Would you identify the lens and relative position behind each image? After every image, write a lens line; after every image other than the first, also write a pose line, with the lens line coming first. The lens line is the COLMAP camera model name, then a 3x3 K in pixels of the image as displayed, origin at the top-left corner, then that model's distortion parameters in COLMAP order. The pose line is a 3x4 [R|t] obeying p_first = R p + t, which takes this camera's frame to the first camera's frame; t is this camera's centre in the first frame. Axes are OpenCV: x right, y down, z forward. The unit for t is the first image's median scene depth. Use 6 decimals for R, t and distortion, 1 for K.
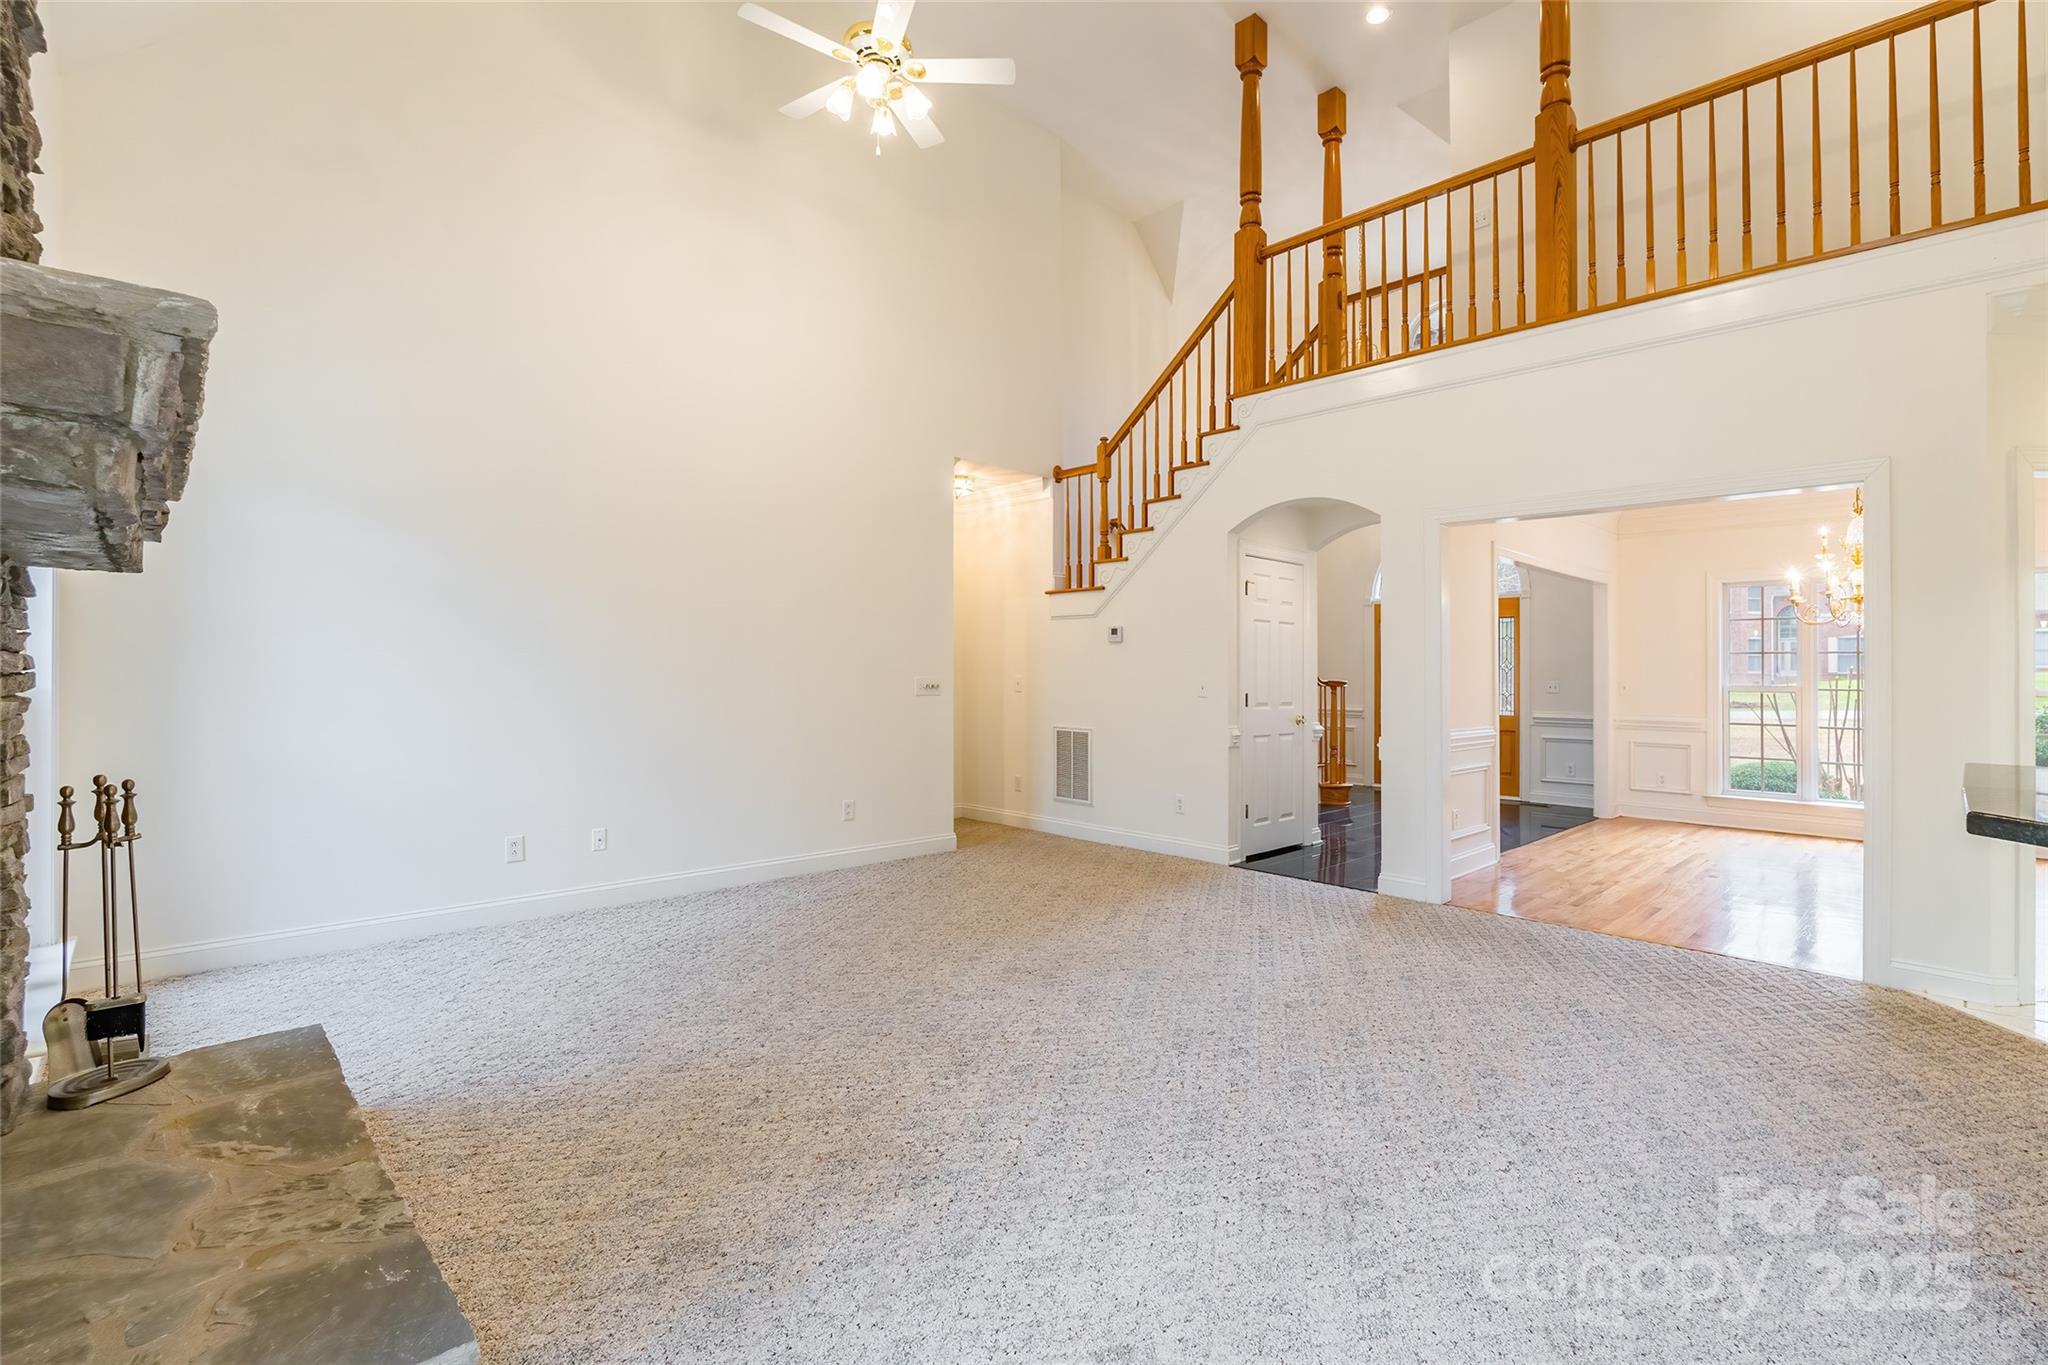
lens RADIAL K [[917.0, 0, 1025.1], [0, 917.0, 676.8], [0, 0, 1]] dist [-0.009833, -0.000056]
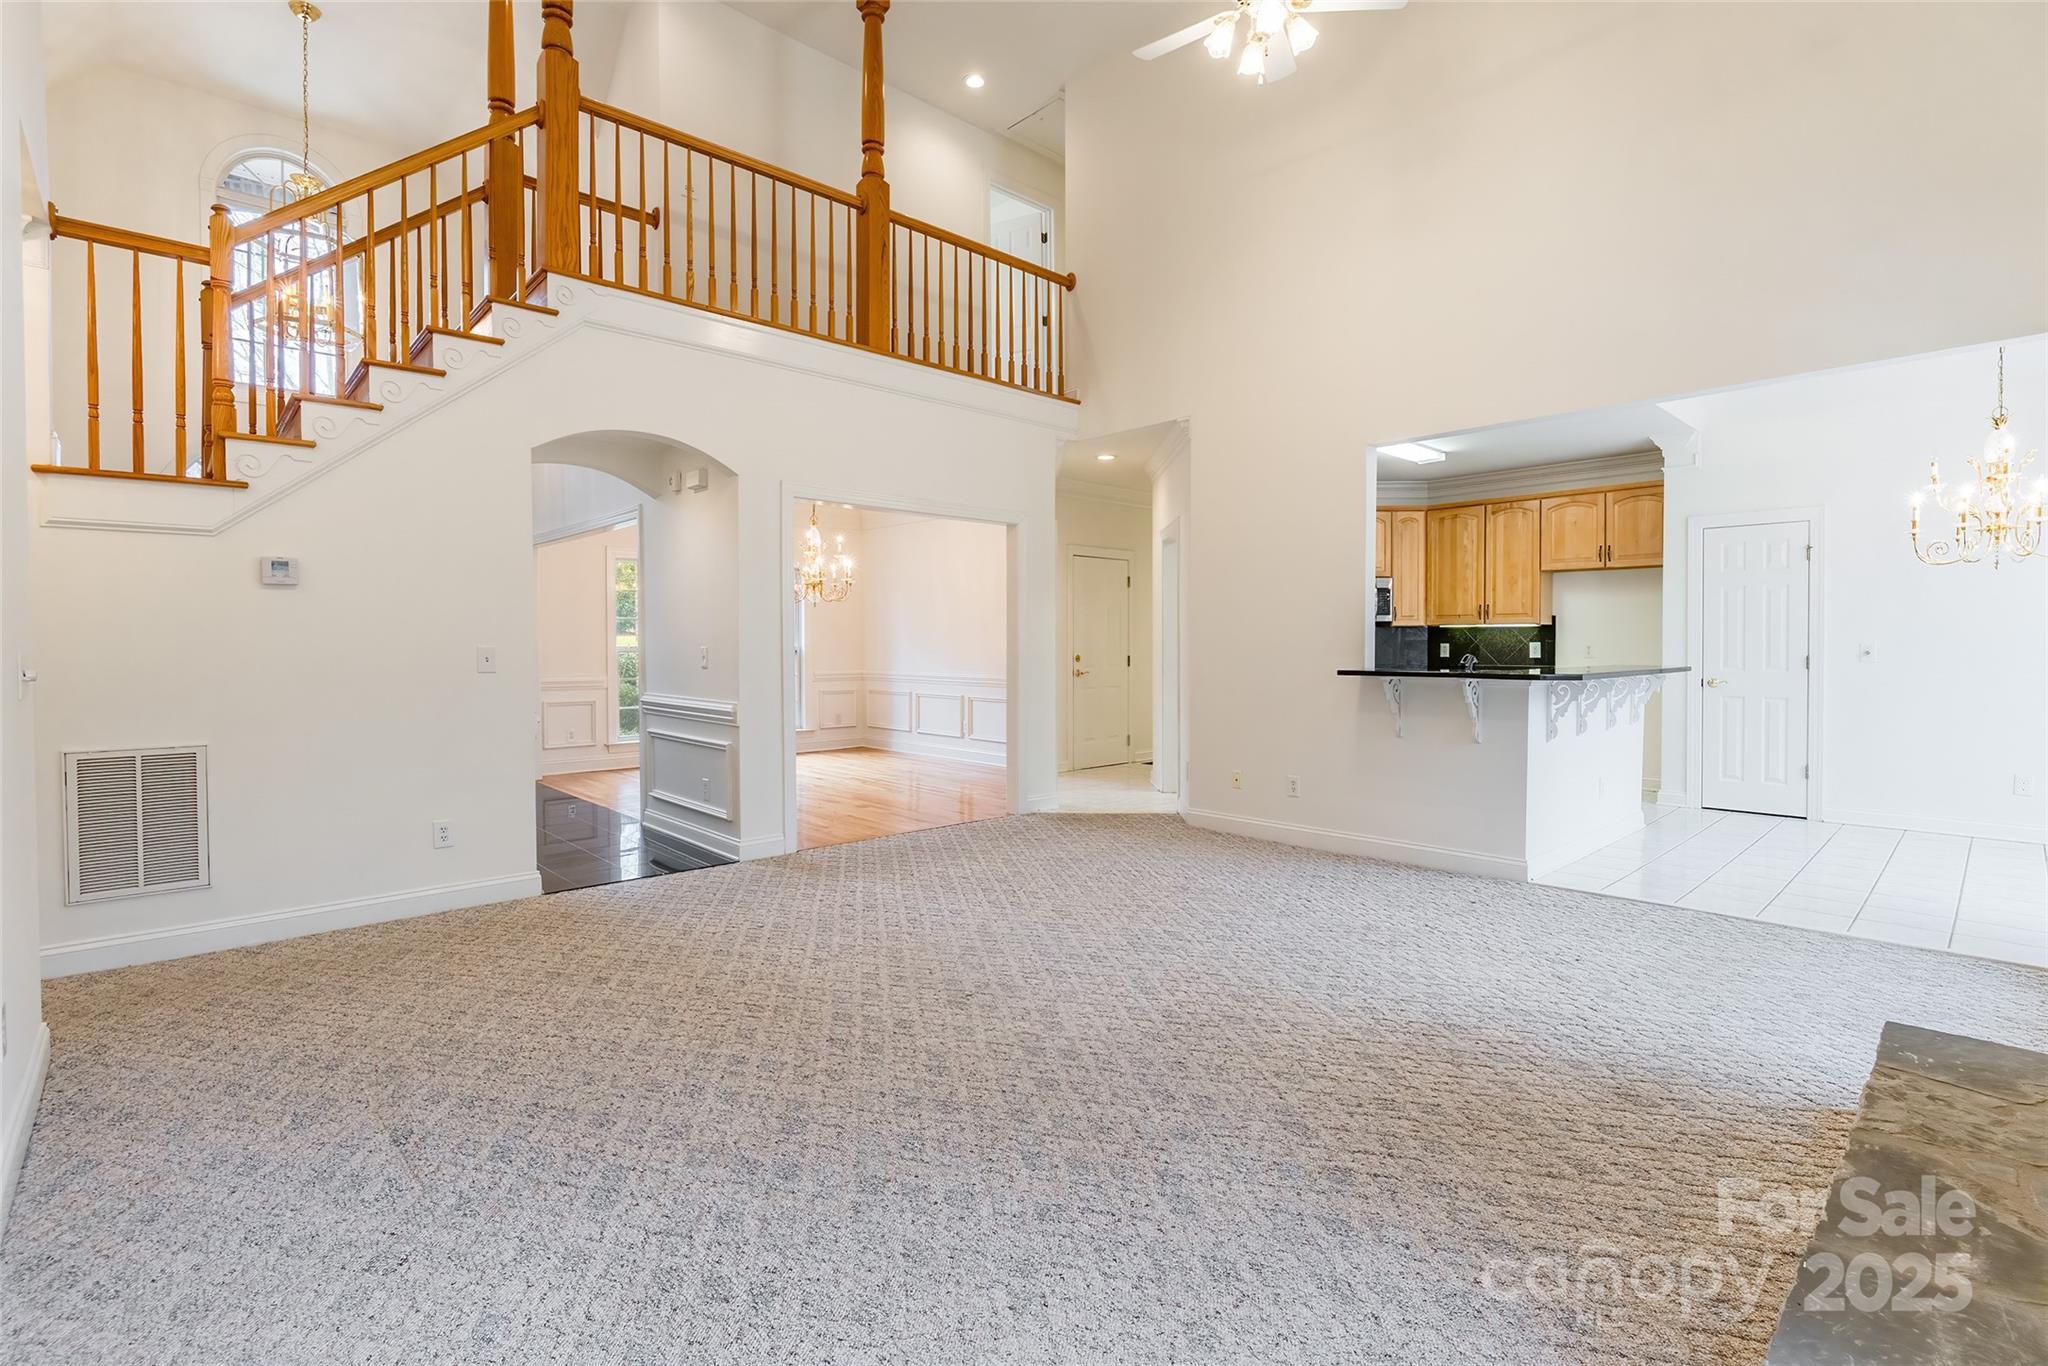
lens RADIAL K [[949.5, 0, 1022.4], [0, 949.5, 645.5], [0, 0, 1]] dist [-0.007548, -0.000327]
pose [[0.009184, -0.019639, 0.999765, -0.561465], [0.006951, 0.999784, 0.019576, -0.009707], [-0.999934, 0.006770, 0.009319, 0.612500]]
